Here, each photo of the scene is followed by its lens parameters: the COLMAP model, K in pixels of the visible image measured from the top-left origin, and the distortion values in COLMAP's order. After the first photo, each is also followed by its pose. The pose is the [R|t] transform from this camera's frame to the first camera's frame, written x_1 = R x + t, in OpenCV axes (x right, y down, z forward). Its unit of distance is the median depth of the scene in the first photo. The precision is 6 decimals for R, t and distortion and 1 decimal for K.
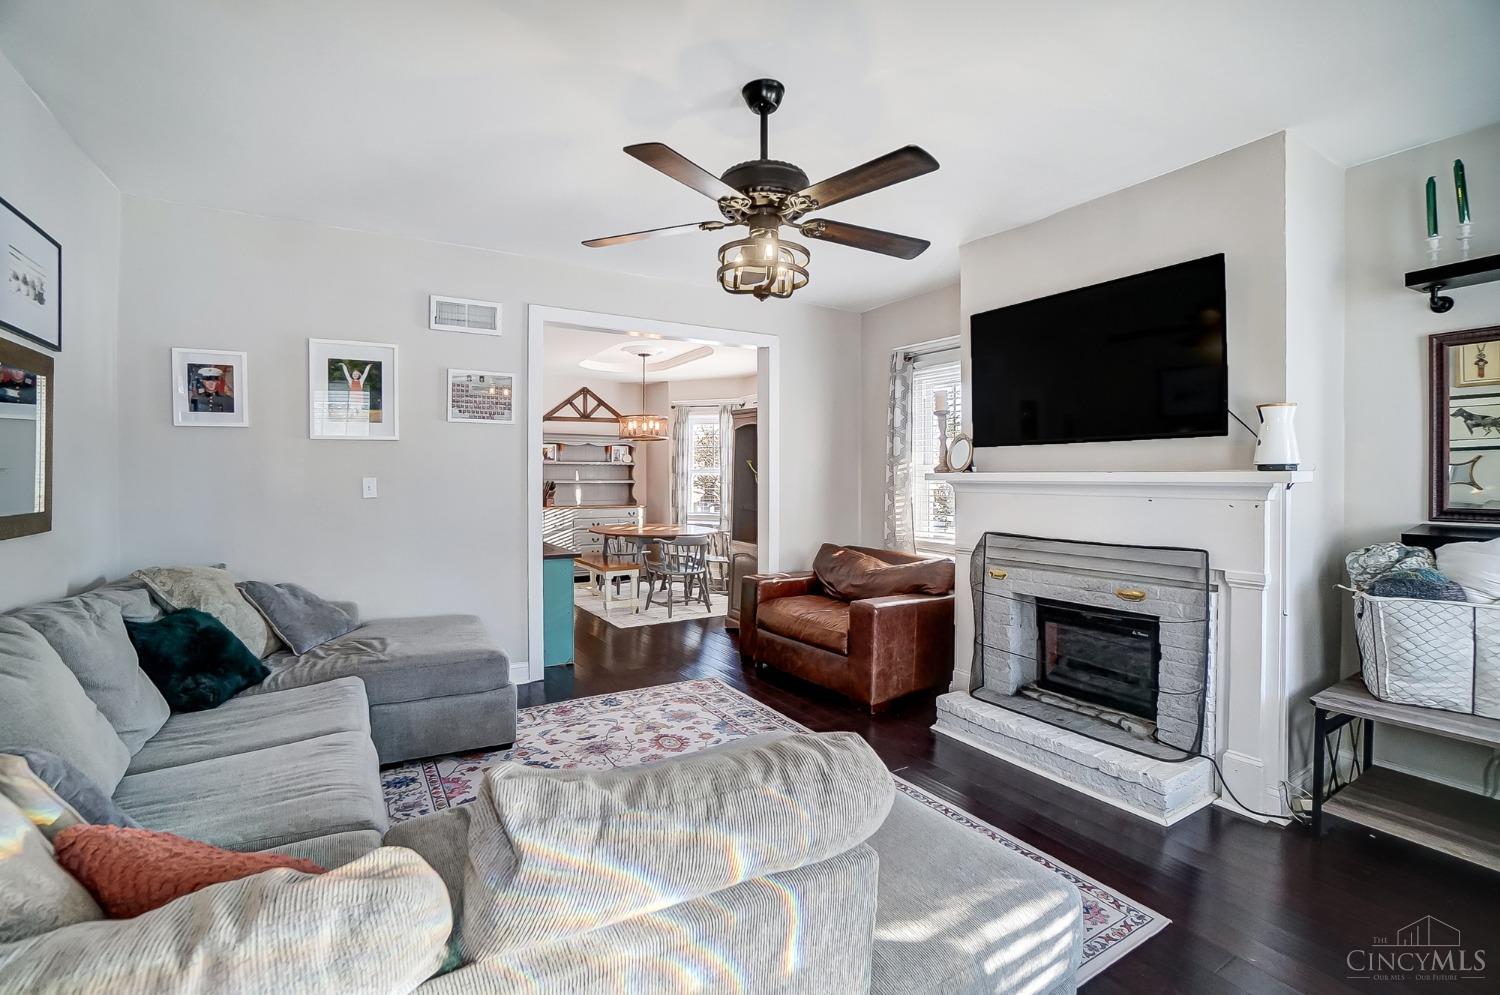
lens RADIAL K [[666.4, 0, 742.4], [0, 666.4, 485.4], [0, 0, 1]] dist [-0.010489, 0.000729]
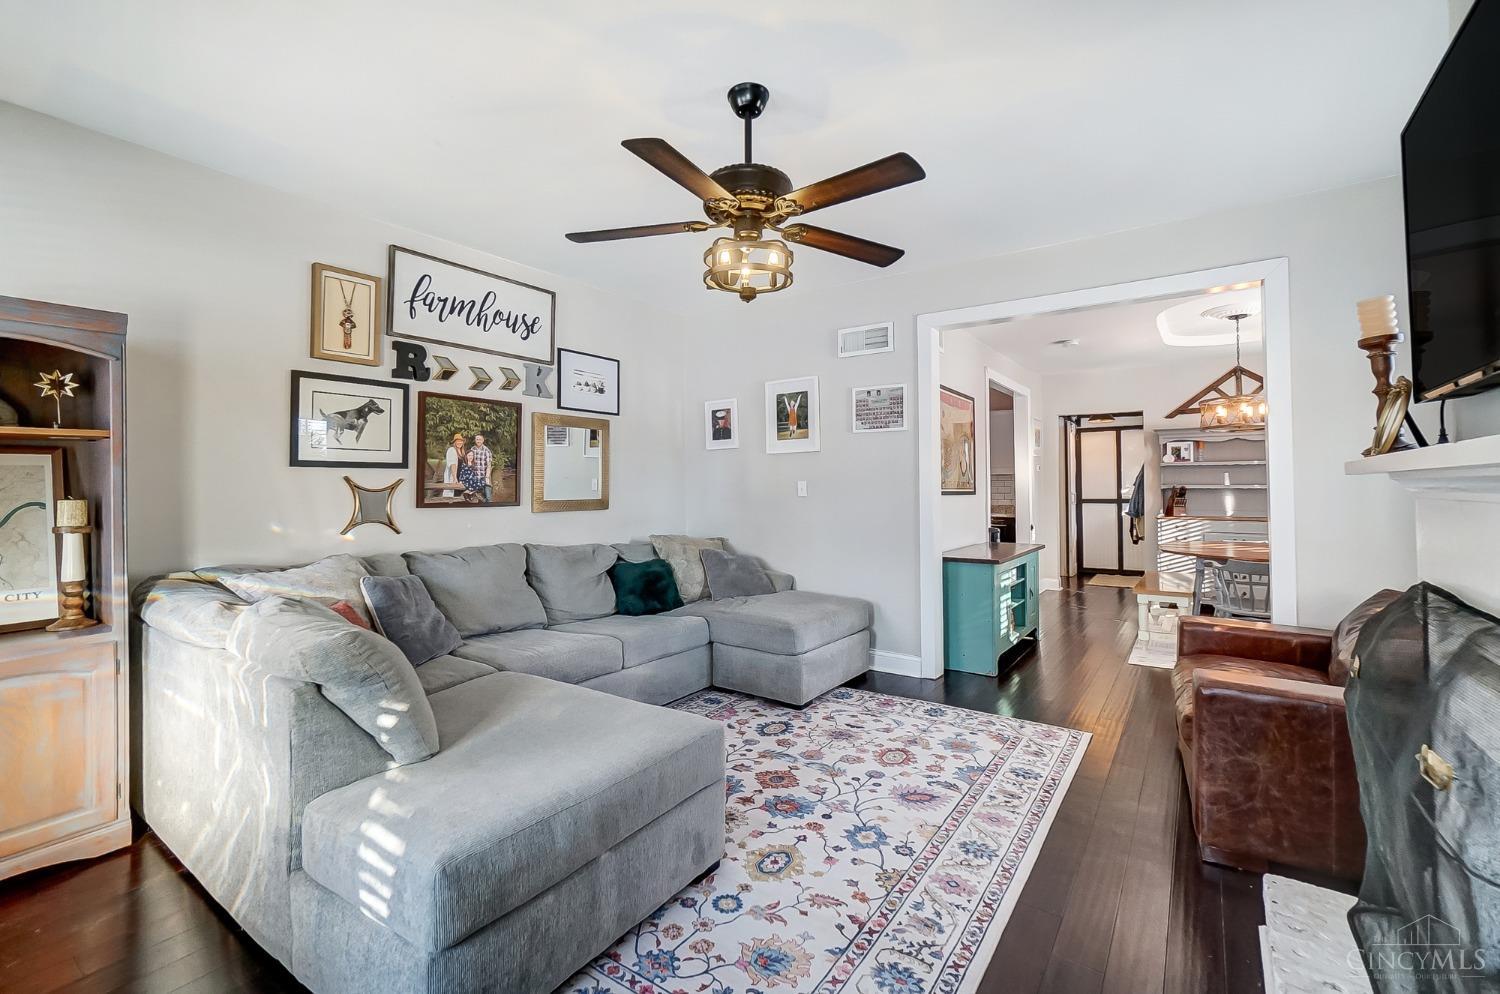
lens RADIAL K [[666.4, 0, 739.3], [0, 666.4, 485.1], [0, 0, 1]] dist [-0.010489, 0.000729]
pose [[0.414552, -0.003829, -0.910018, 0.613860], [-0.006682, 0.999951, -0.007252, 0.006242], [0.910001, 0.009087, 0.414506, 0.371629]]
